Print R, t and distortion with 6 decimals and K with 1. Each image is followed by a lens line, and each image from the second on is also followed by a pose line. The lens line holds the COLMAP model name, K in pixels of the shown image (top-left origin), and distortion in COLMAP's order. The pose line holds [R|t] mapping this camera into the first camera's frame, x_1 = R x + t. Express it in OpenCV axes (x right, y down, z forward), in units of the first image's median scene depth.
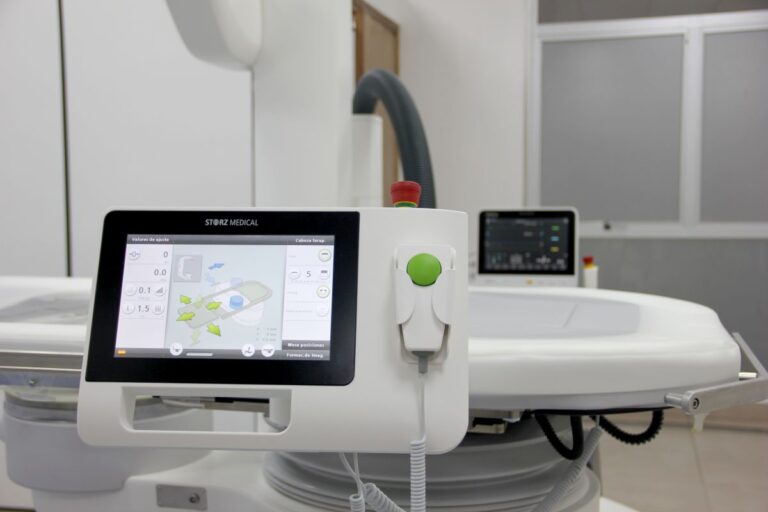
lens RADIAL K [[990.9, 0, 382.7], [0, 990.9, 254.6], [0, 0, 1]] dist [-0.017384, 0.000000]
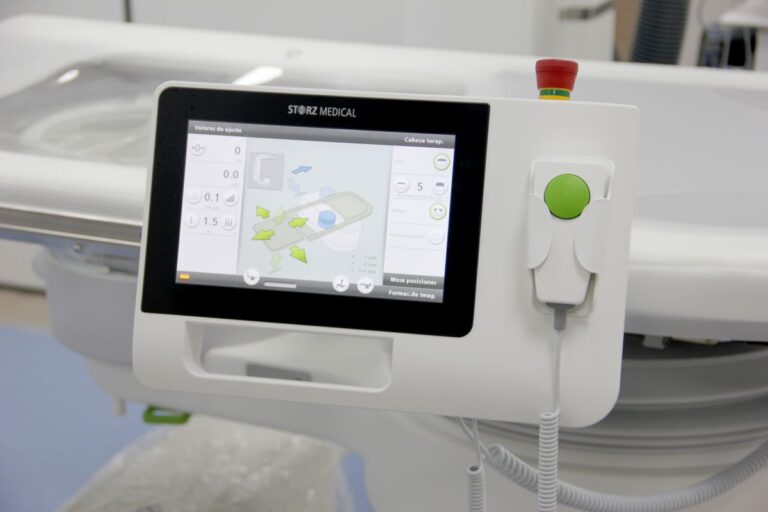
lens RADIAL K [[1703.9, 0, 385.5], [0, 1703.9, 257.1], [0, 0, 1]] dist [0.126505, 0.000000]
pose [[0.985910, 0.049040, -0.159927, 0.111641], [-0.004977, 0.964238, 0.264993, -0.275556], [0.167203, -0.260463, 0.950896, -0.266988]]
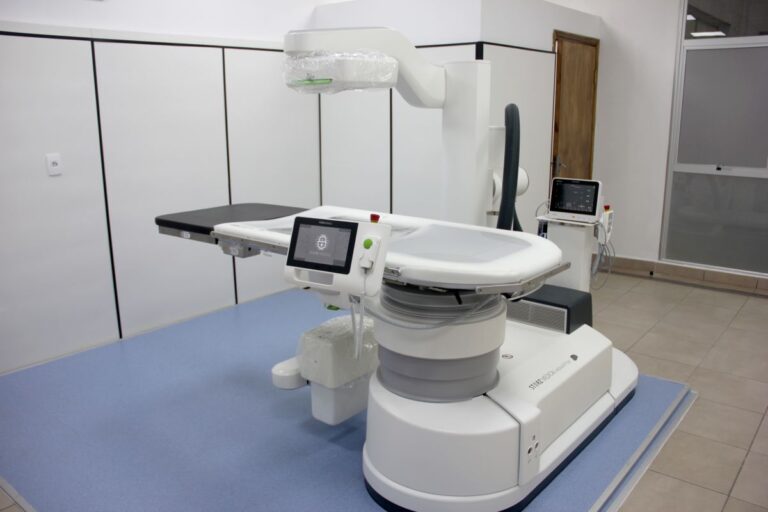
lens RADIAL K [[649.9, 0, 382.0], [0, 649.9, 256.9], [0, 0, 1]] dist [-0.004749, -0.002711]
pose [[0.891901, 0.105744, -0.439695, 1.028257], [-0.022780, 0.981549, 0.189849, -0.351193], [0.451657, -0.159310, 0.877853, -0.902889]]
